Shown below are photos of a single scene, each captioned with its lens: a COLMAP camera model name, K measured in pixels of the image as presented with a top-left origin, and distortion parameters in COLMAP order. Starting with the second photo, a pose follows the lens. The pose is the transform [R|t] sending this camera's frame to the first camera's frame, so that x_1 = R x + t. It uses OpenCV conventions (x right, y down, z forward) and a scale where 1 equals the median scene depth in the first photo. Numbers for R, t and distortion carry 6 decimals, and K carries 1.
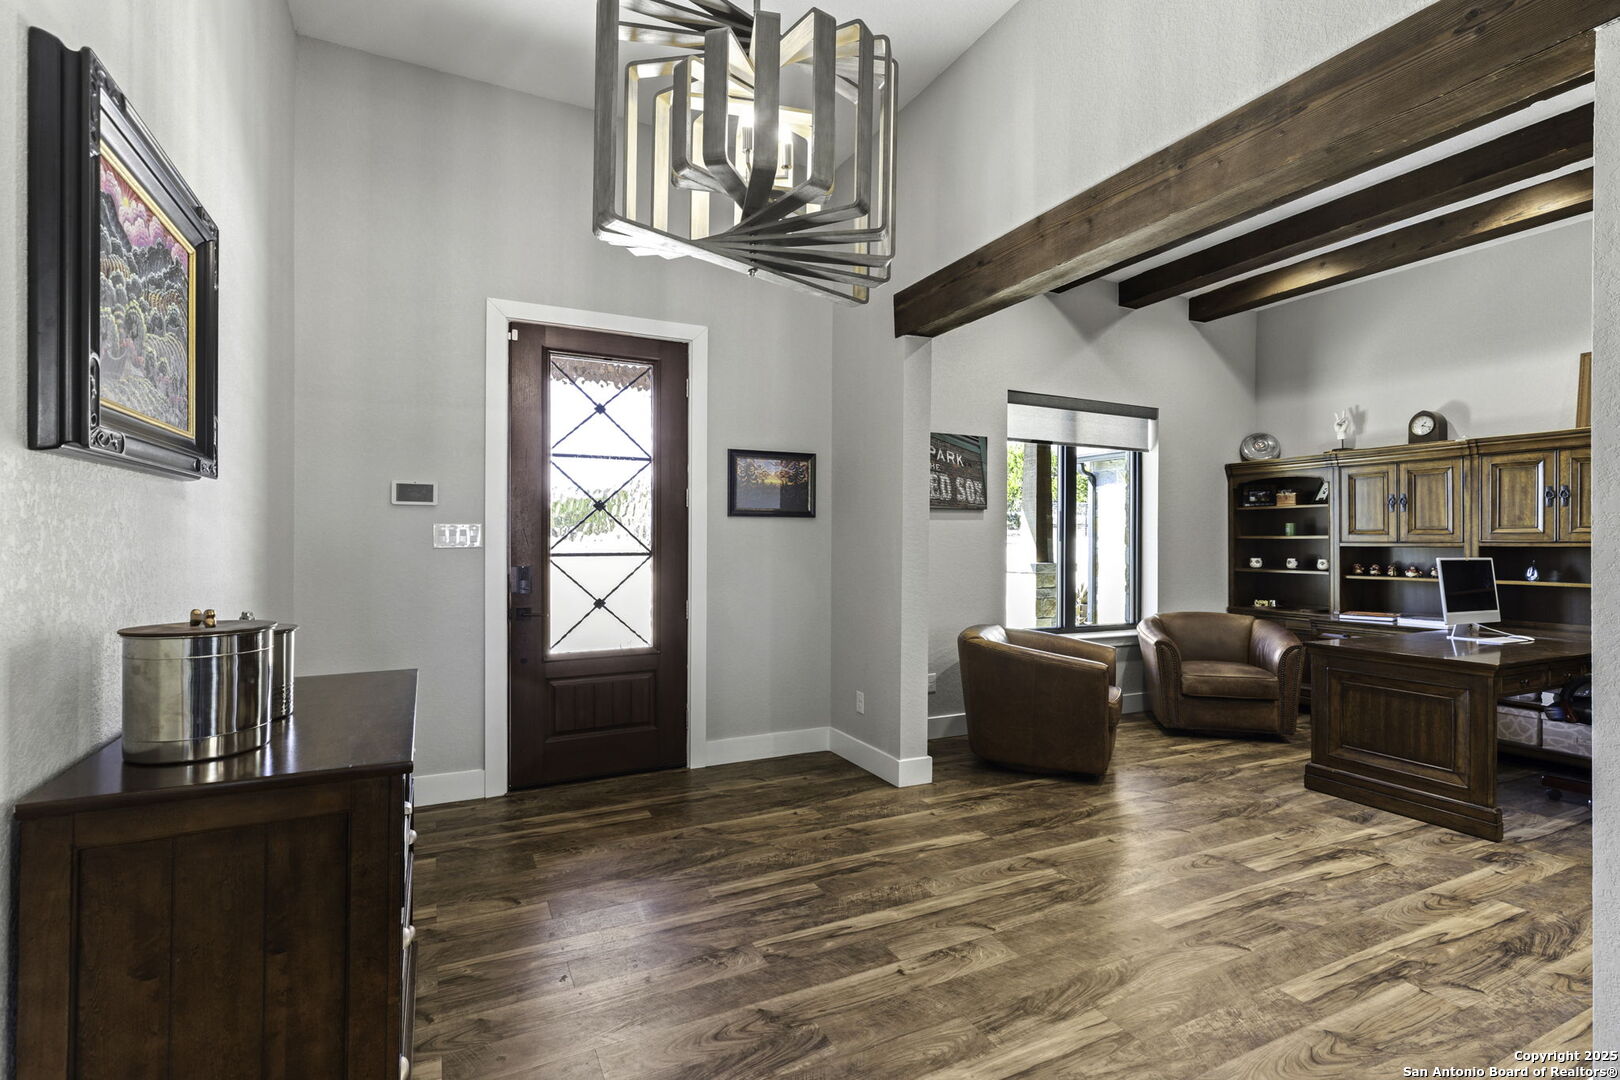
lens RADIAL K [[751.5, 0, 807.0], [0, 751.5, 540.6], [0, 0, 1]] dist [0.004774, -0.000629]
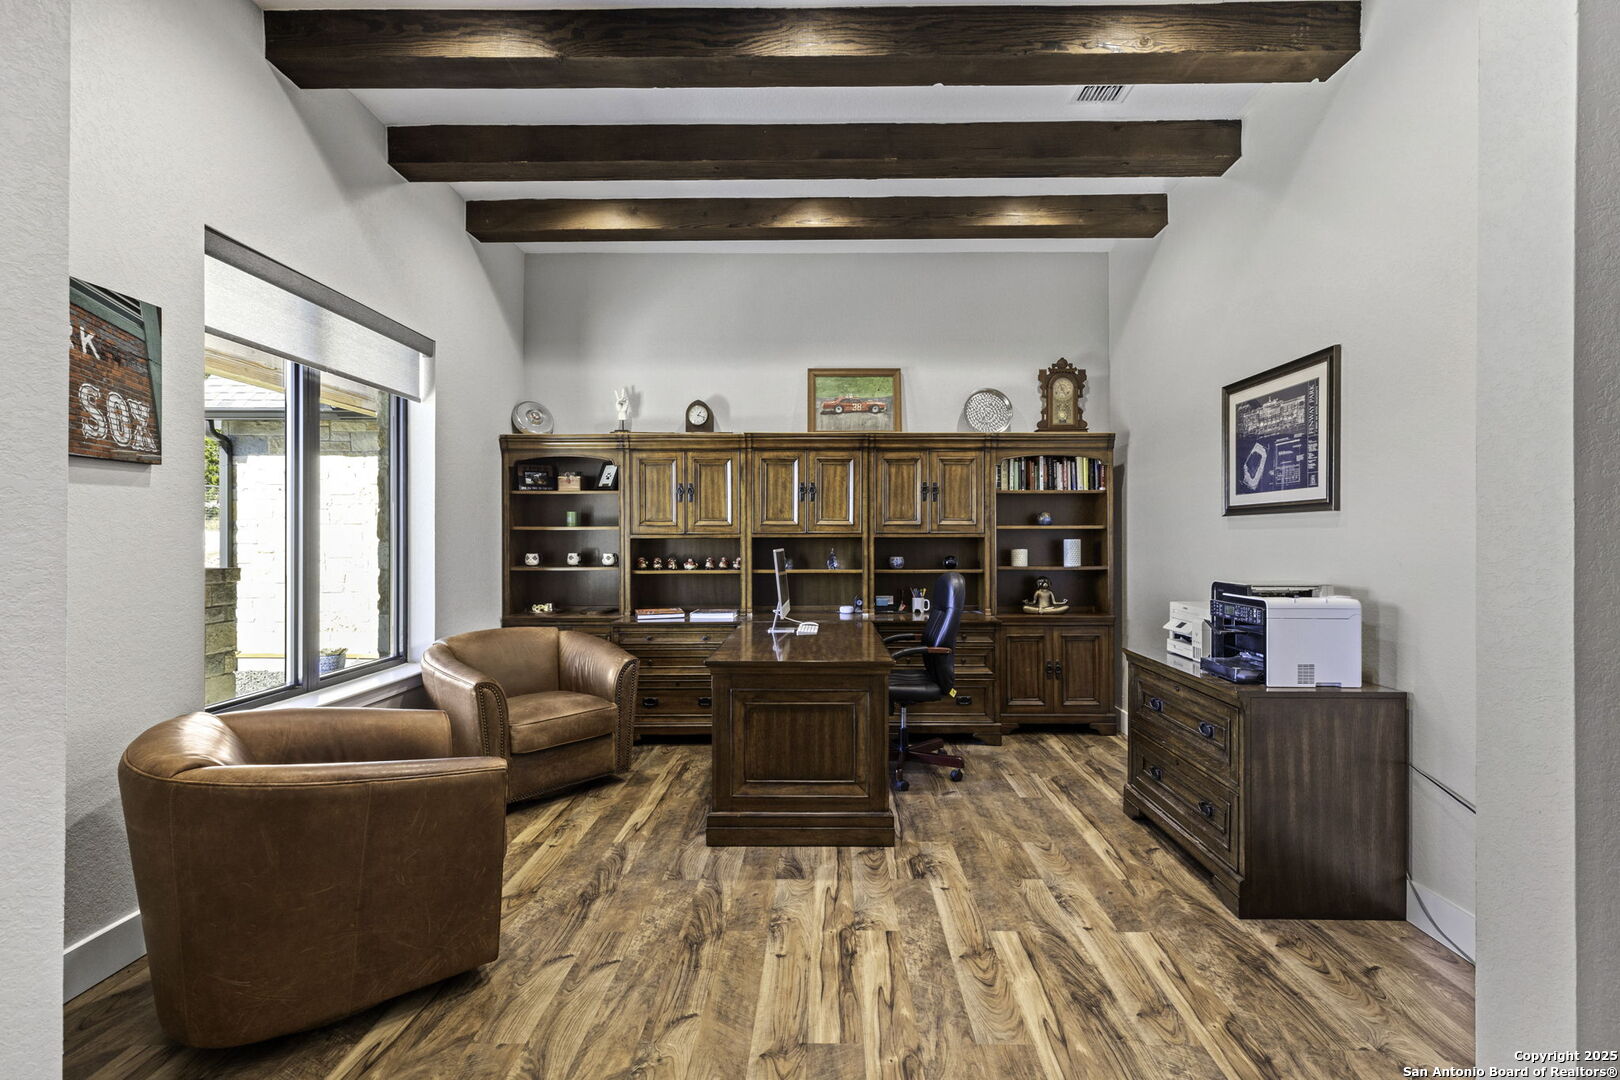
lens RADIAL K [[751.5, 0, 804.7], [0, 751.5, 537.0], [0, 0, 1]] dist [0.004774, -0.000629]
pose [[0.460681, -0.006416, 0.887543, 0.010774], [0.001370, 0.999978, 0.006517, 0.000325], [-0.887565, -0.001786, 0.460679, 0.455118]]
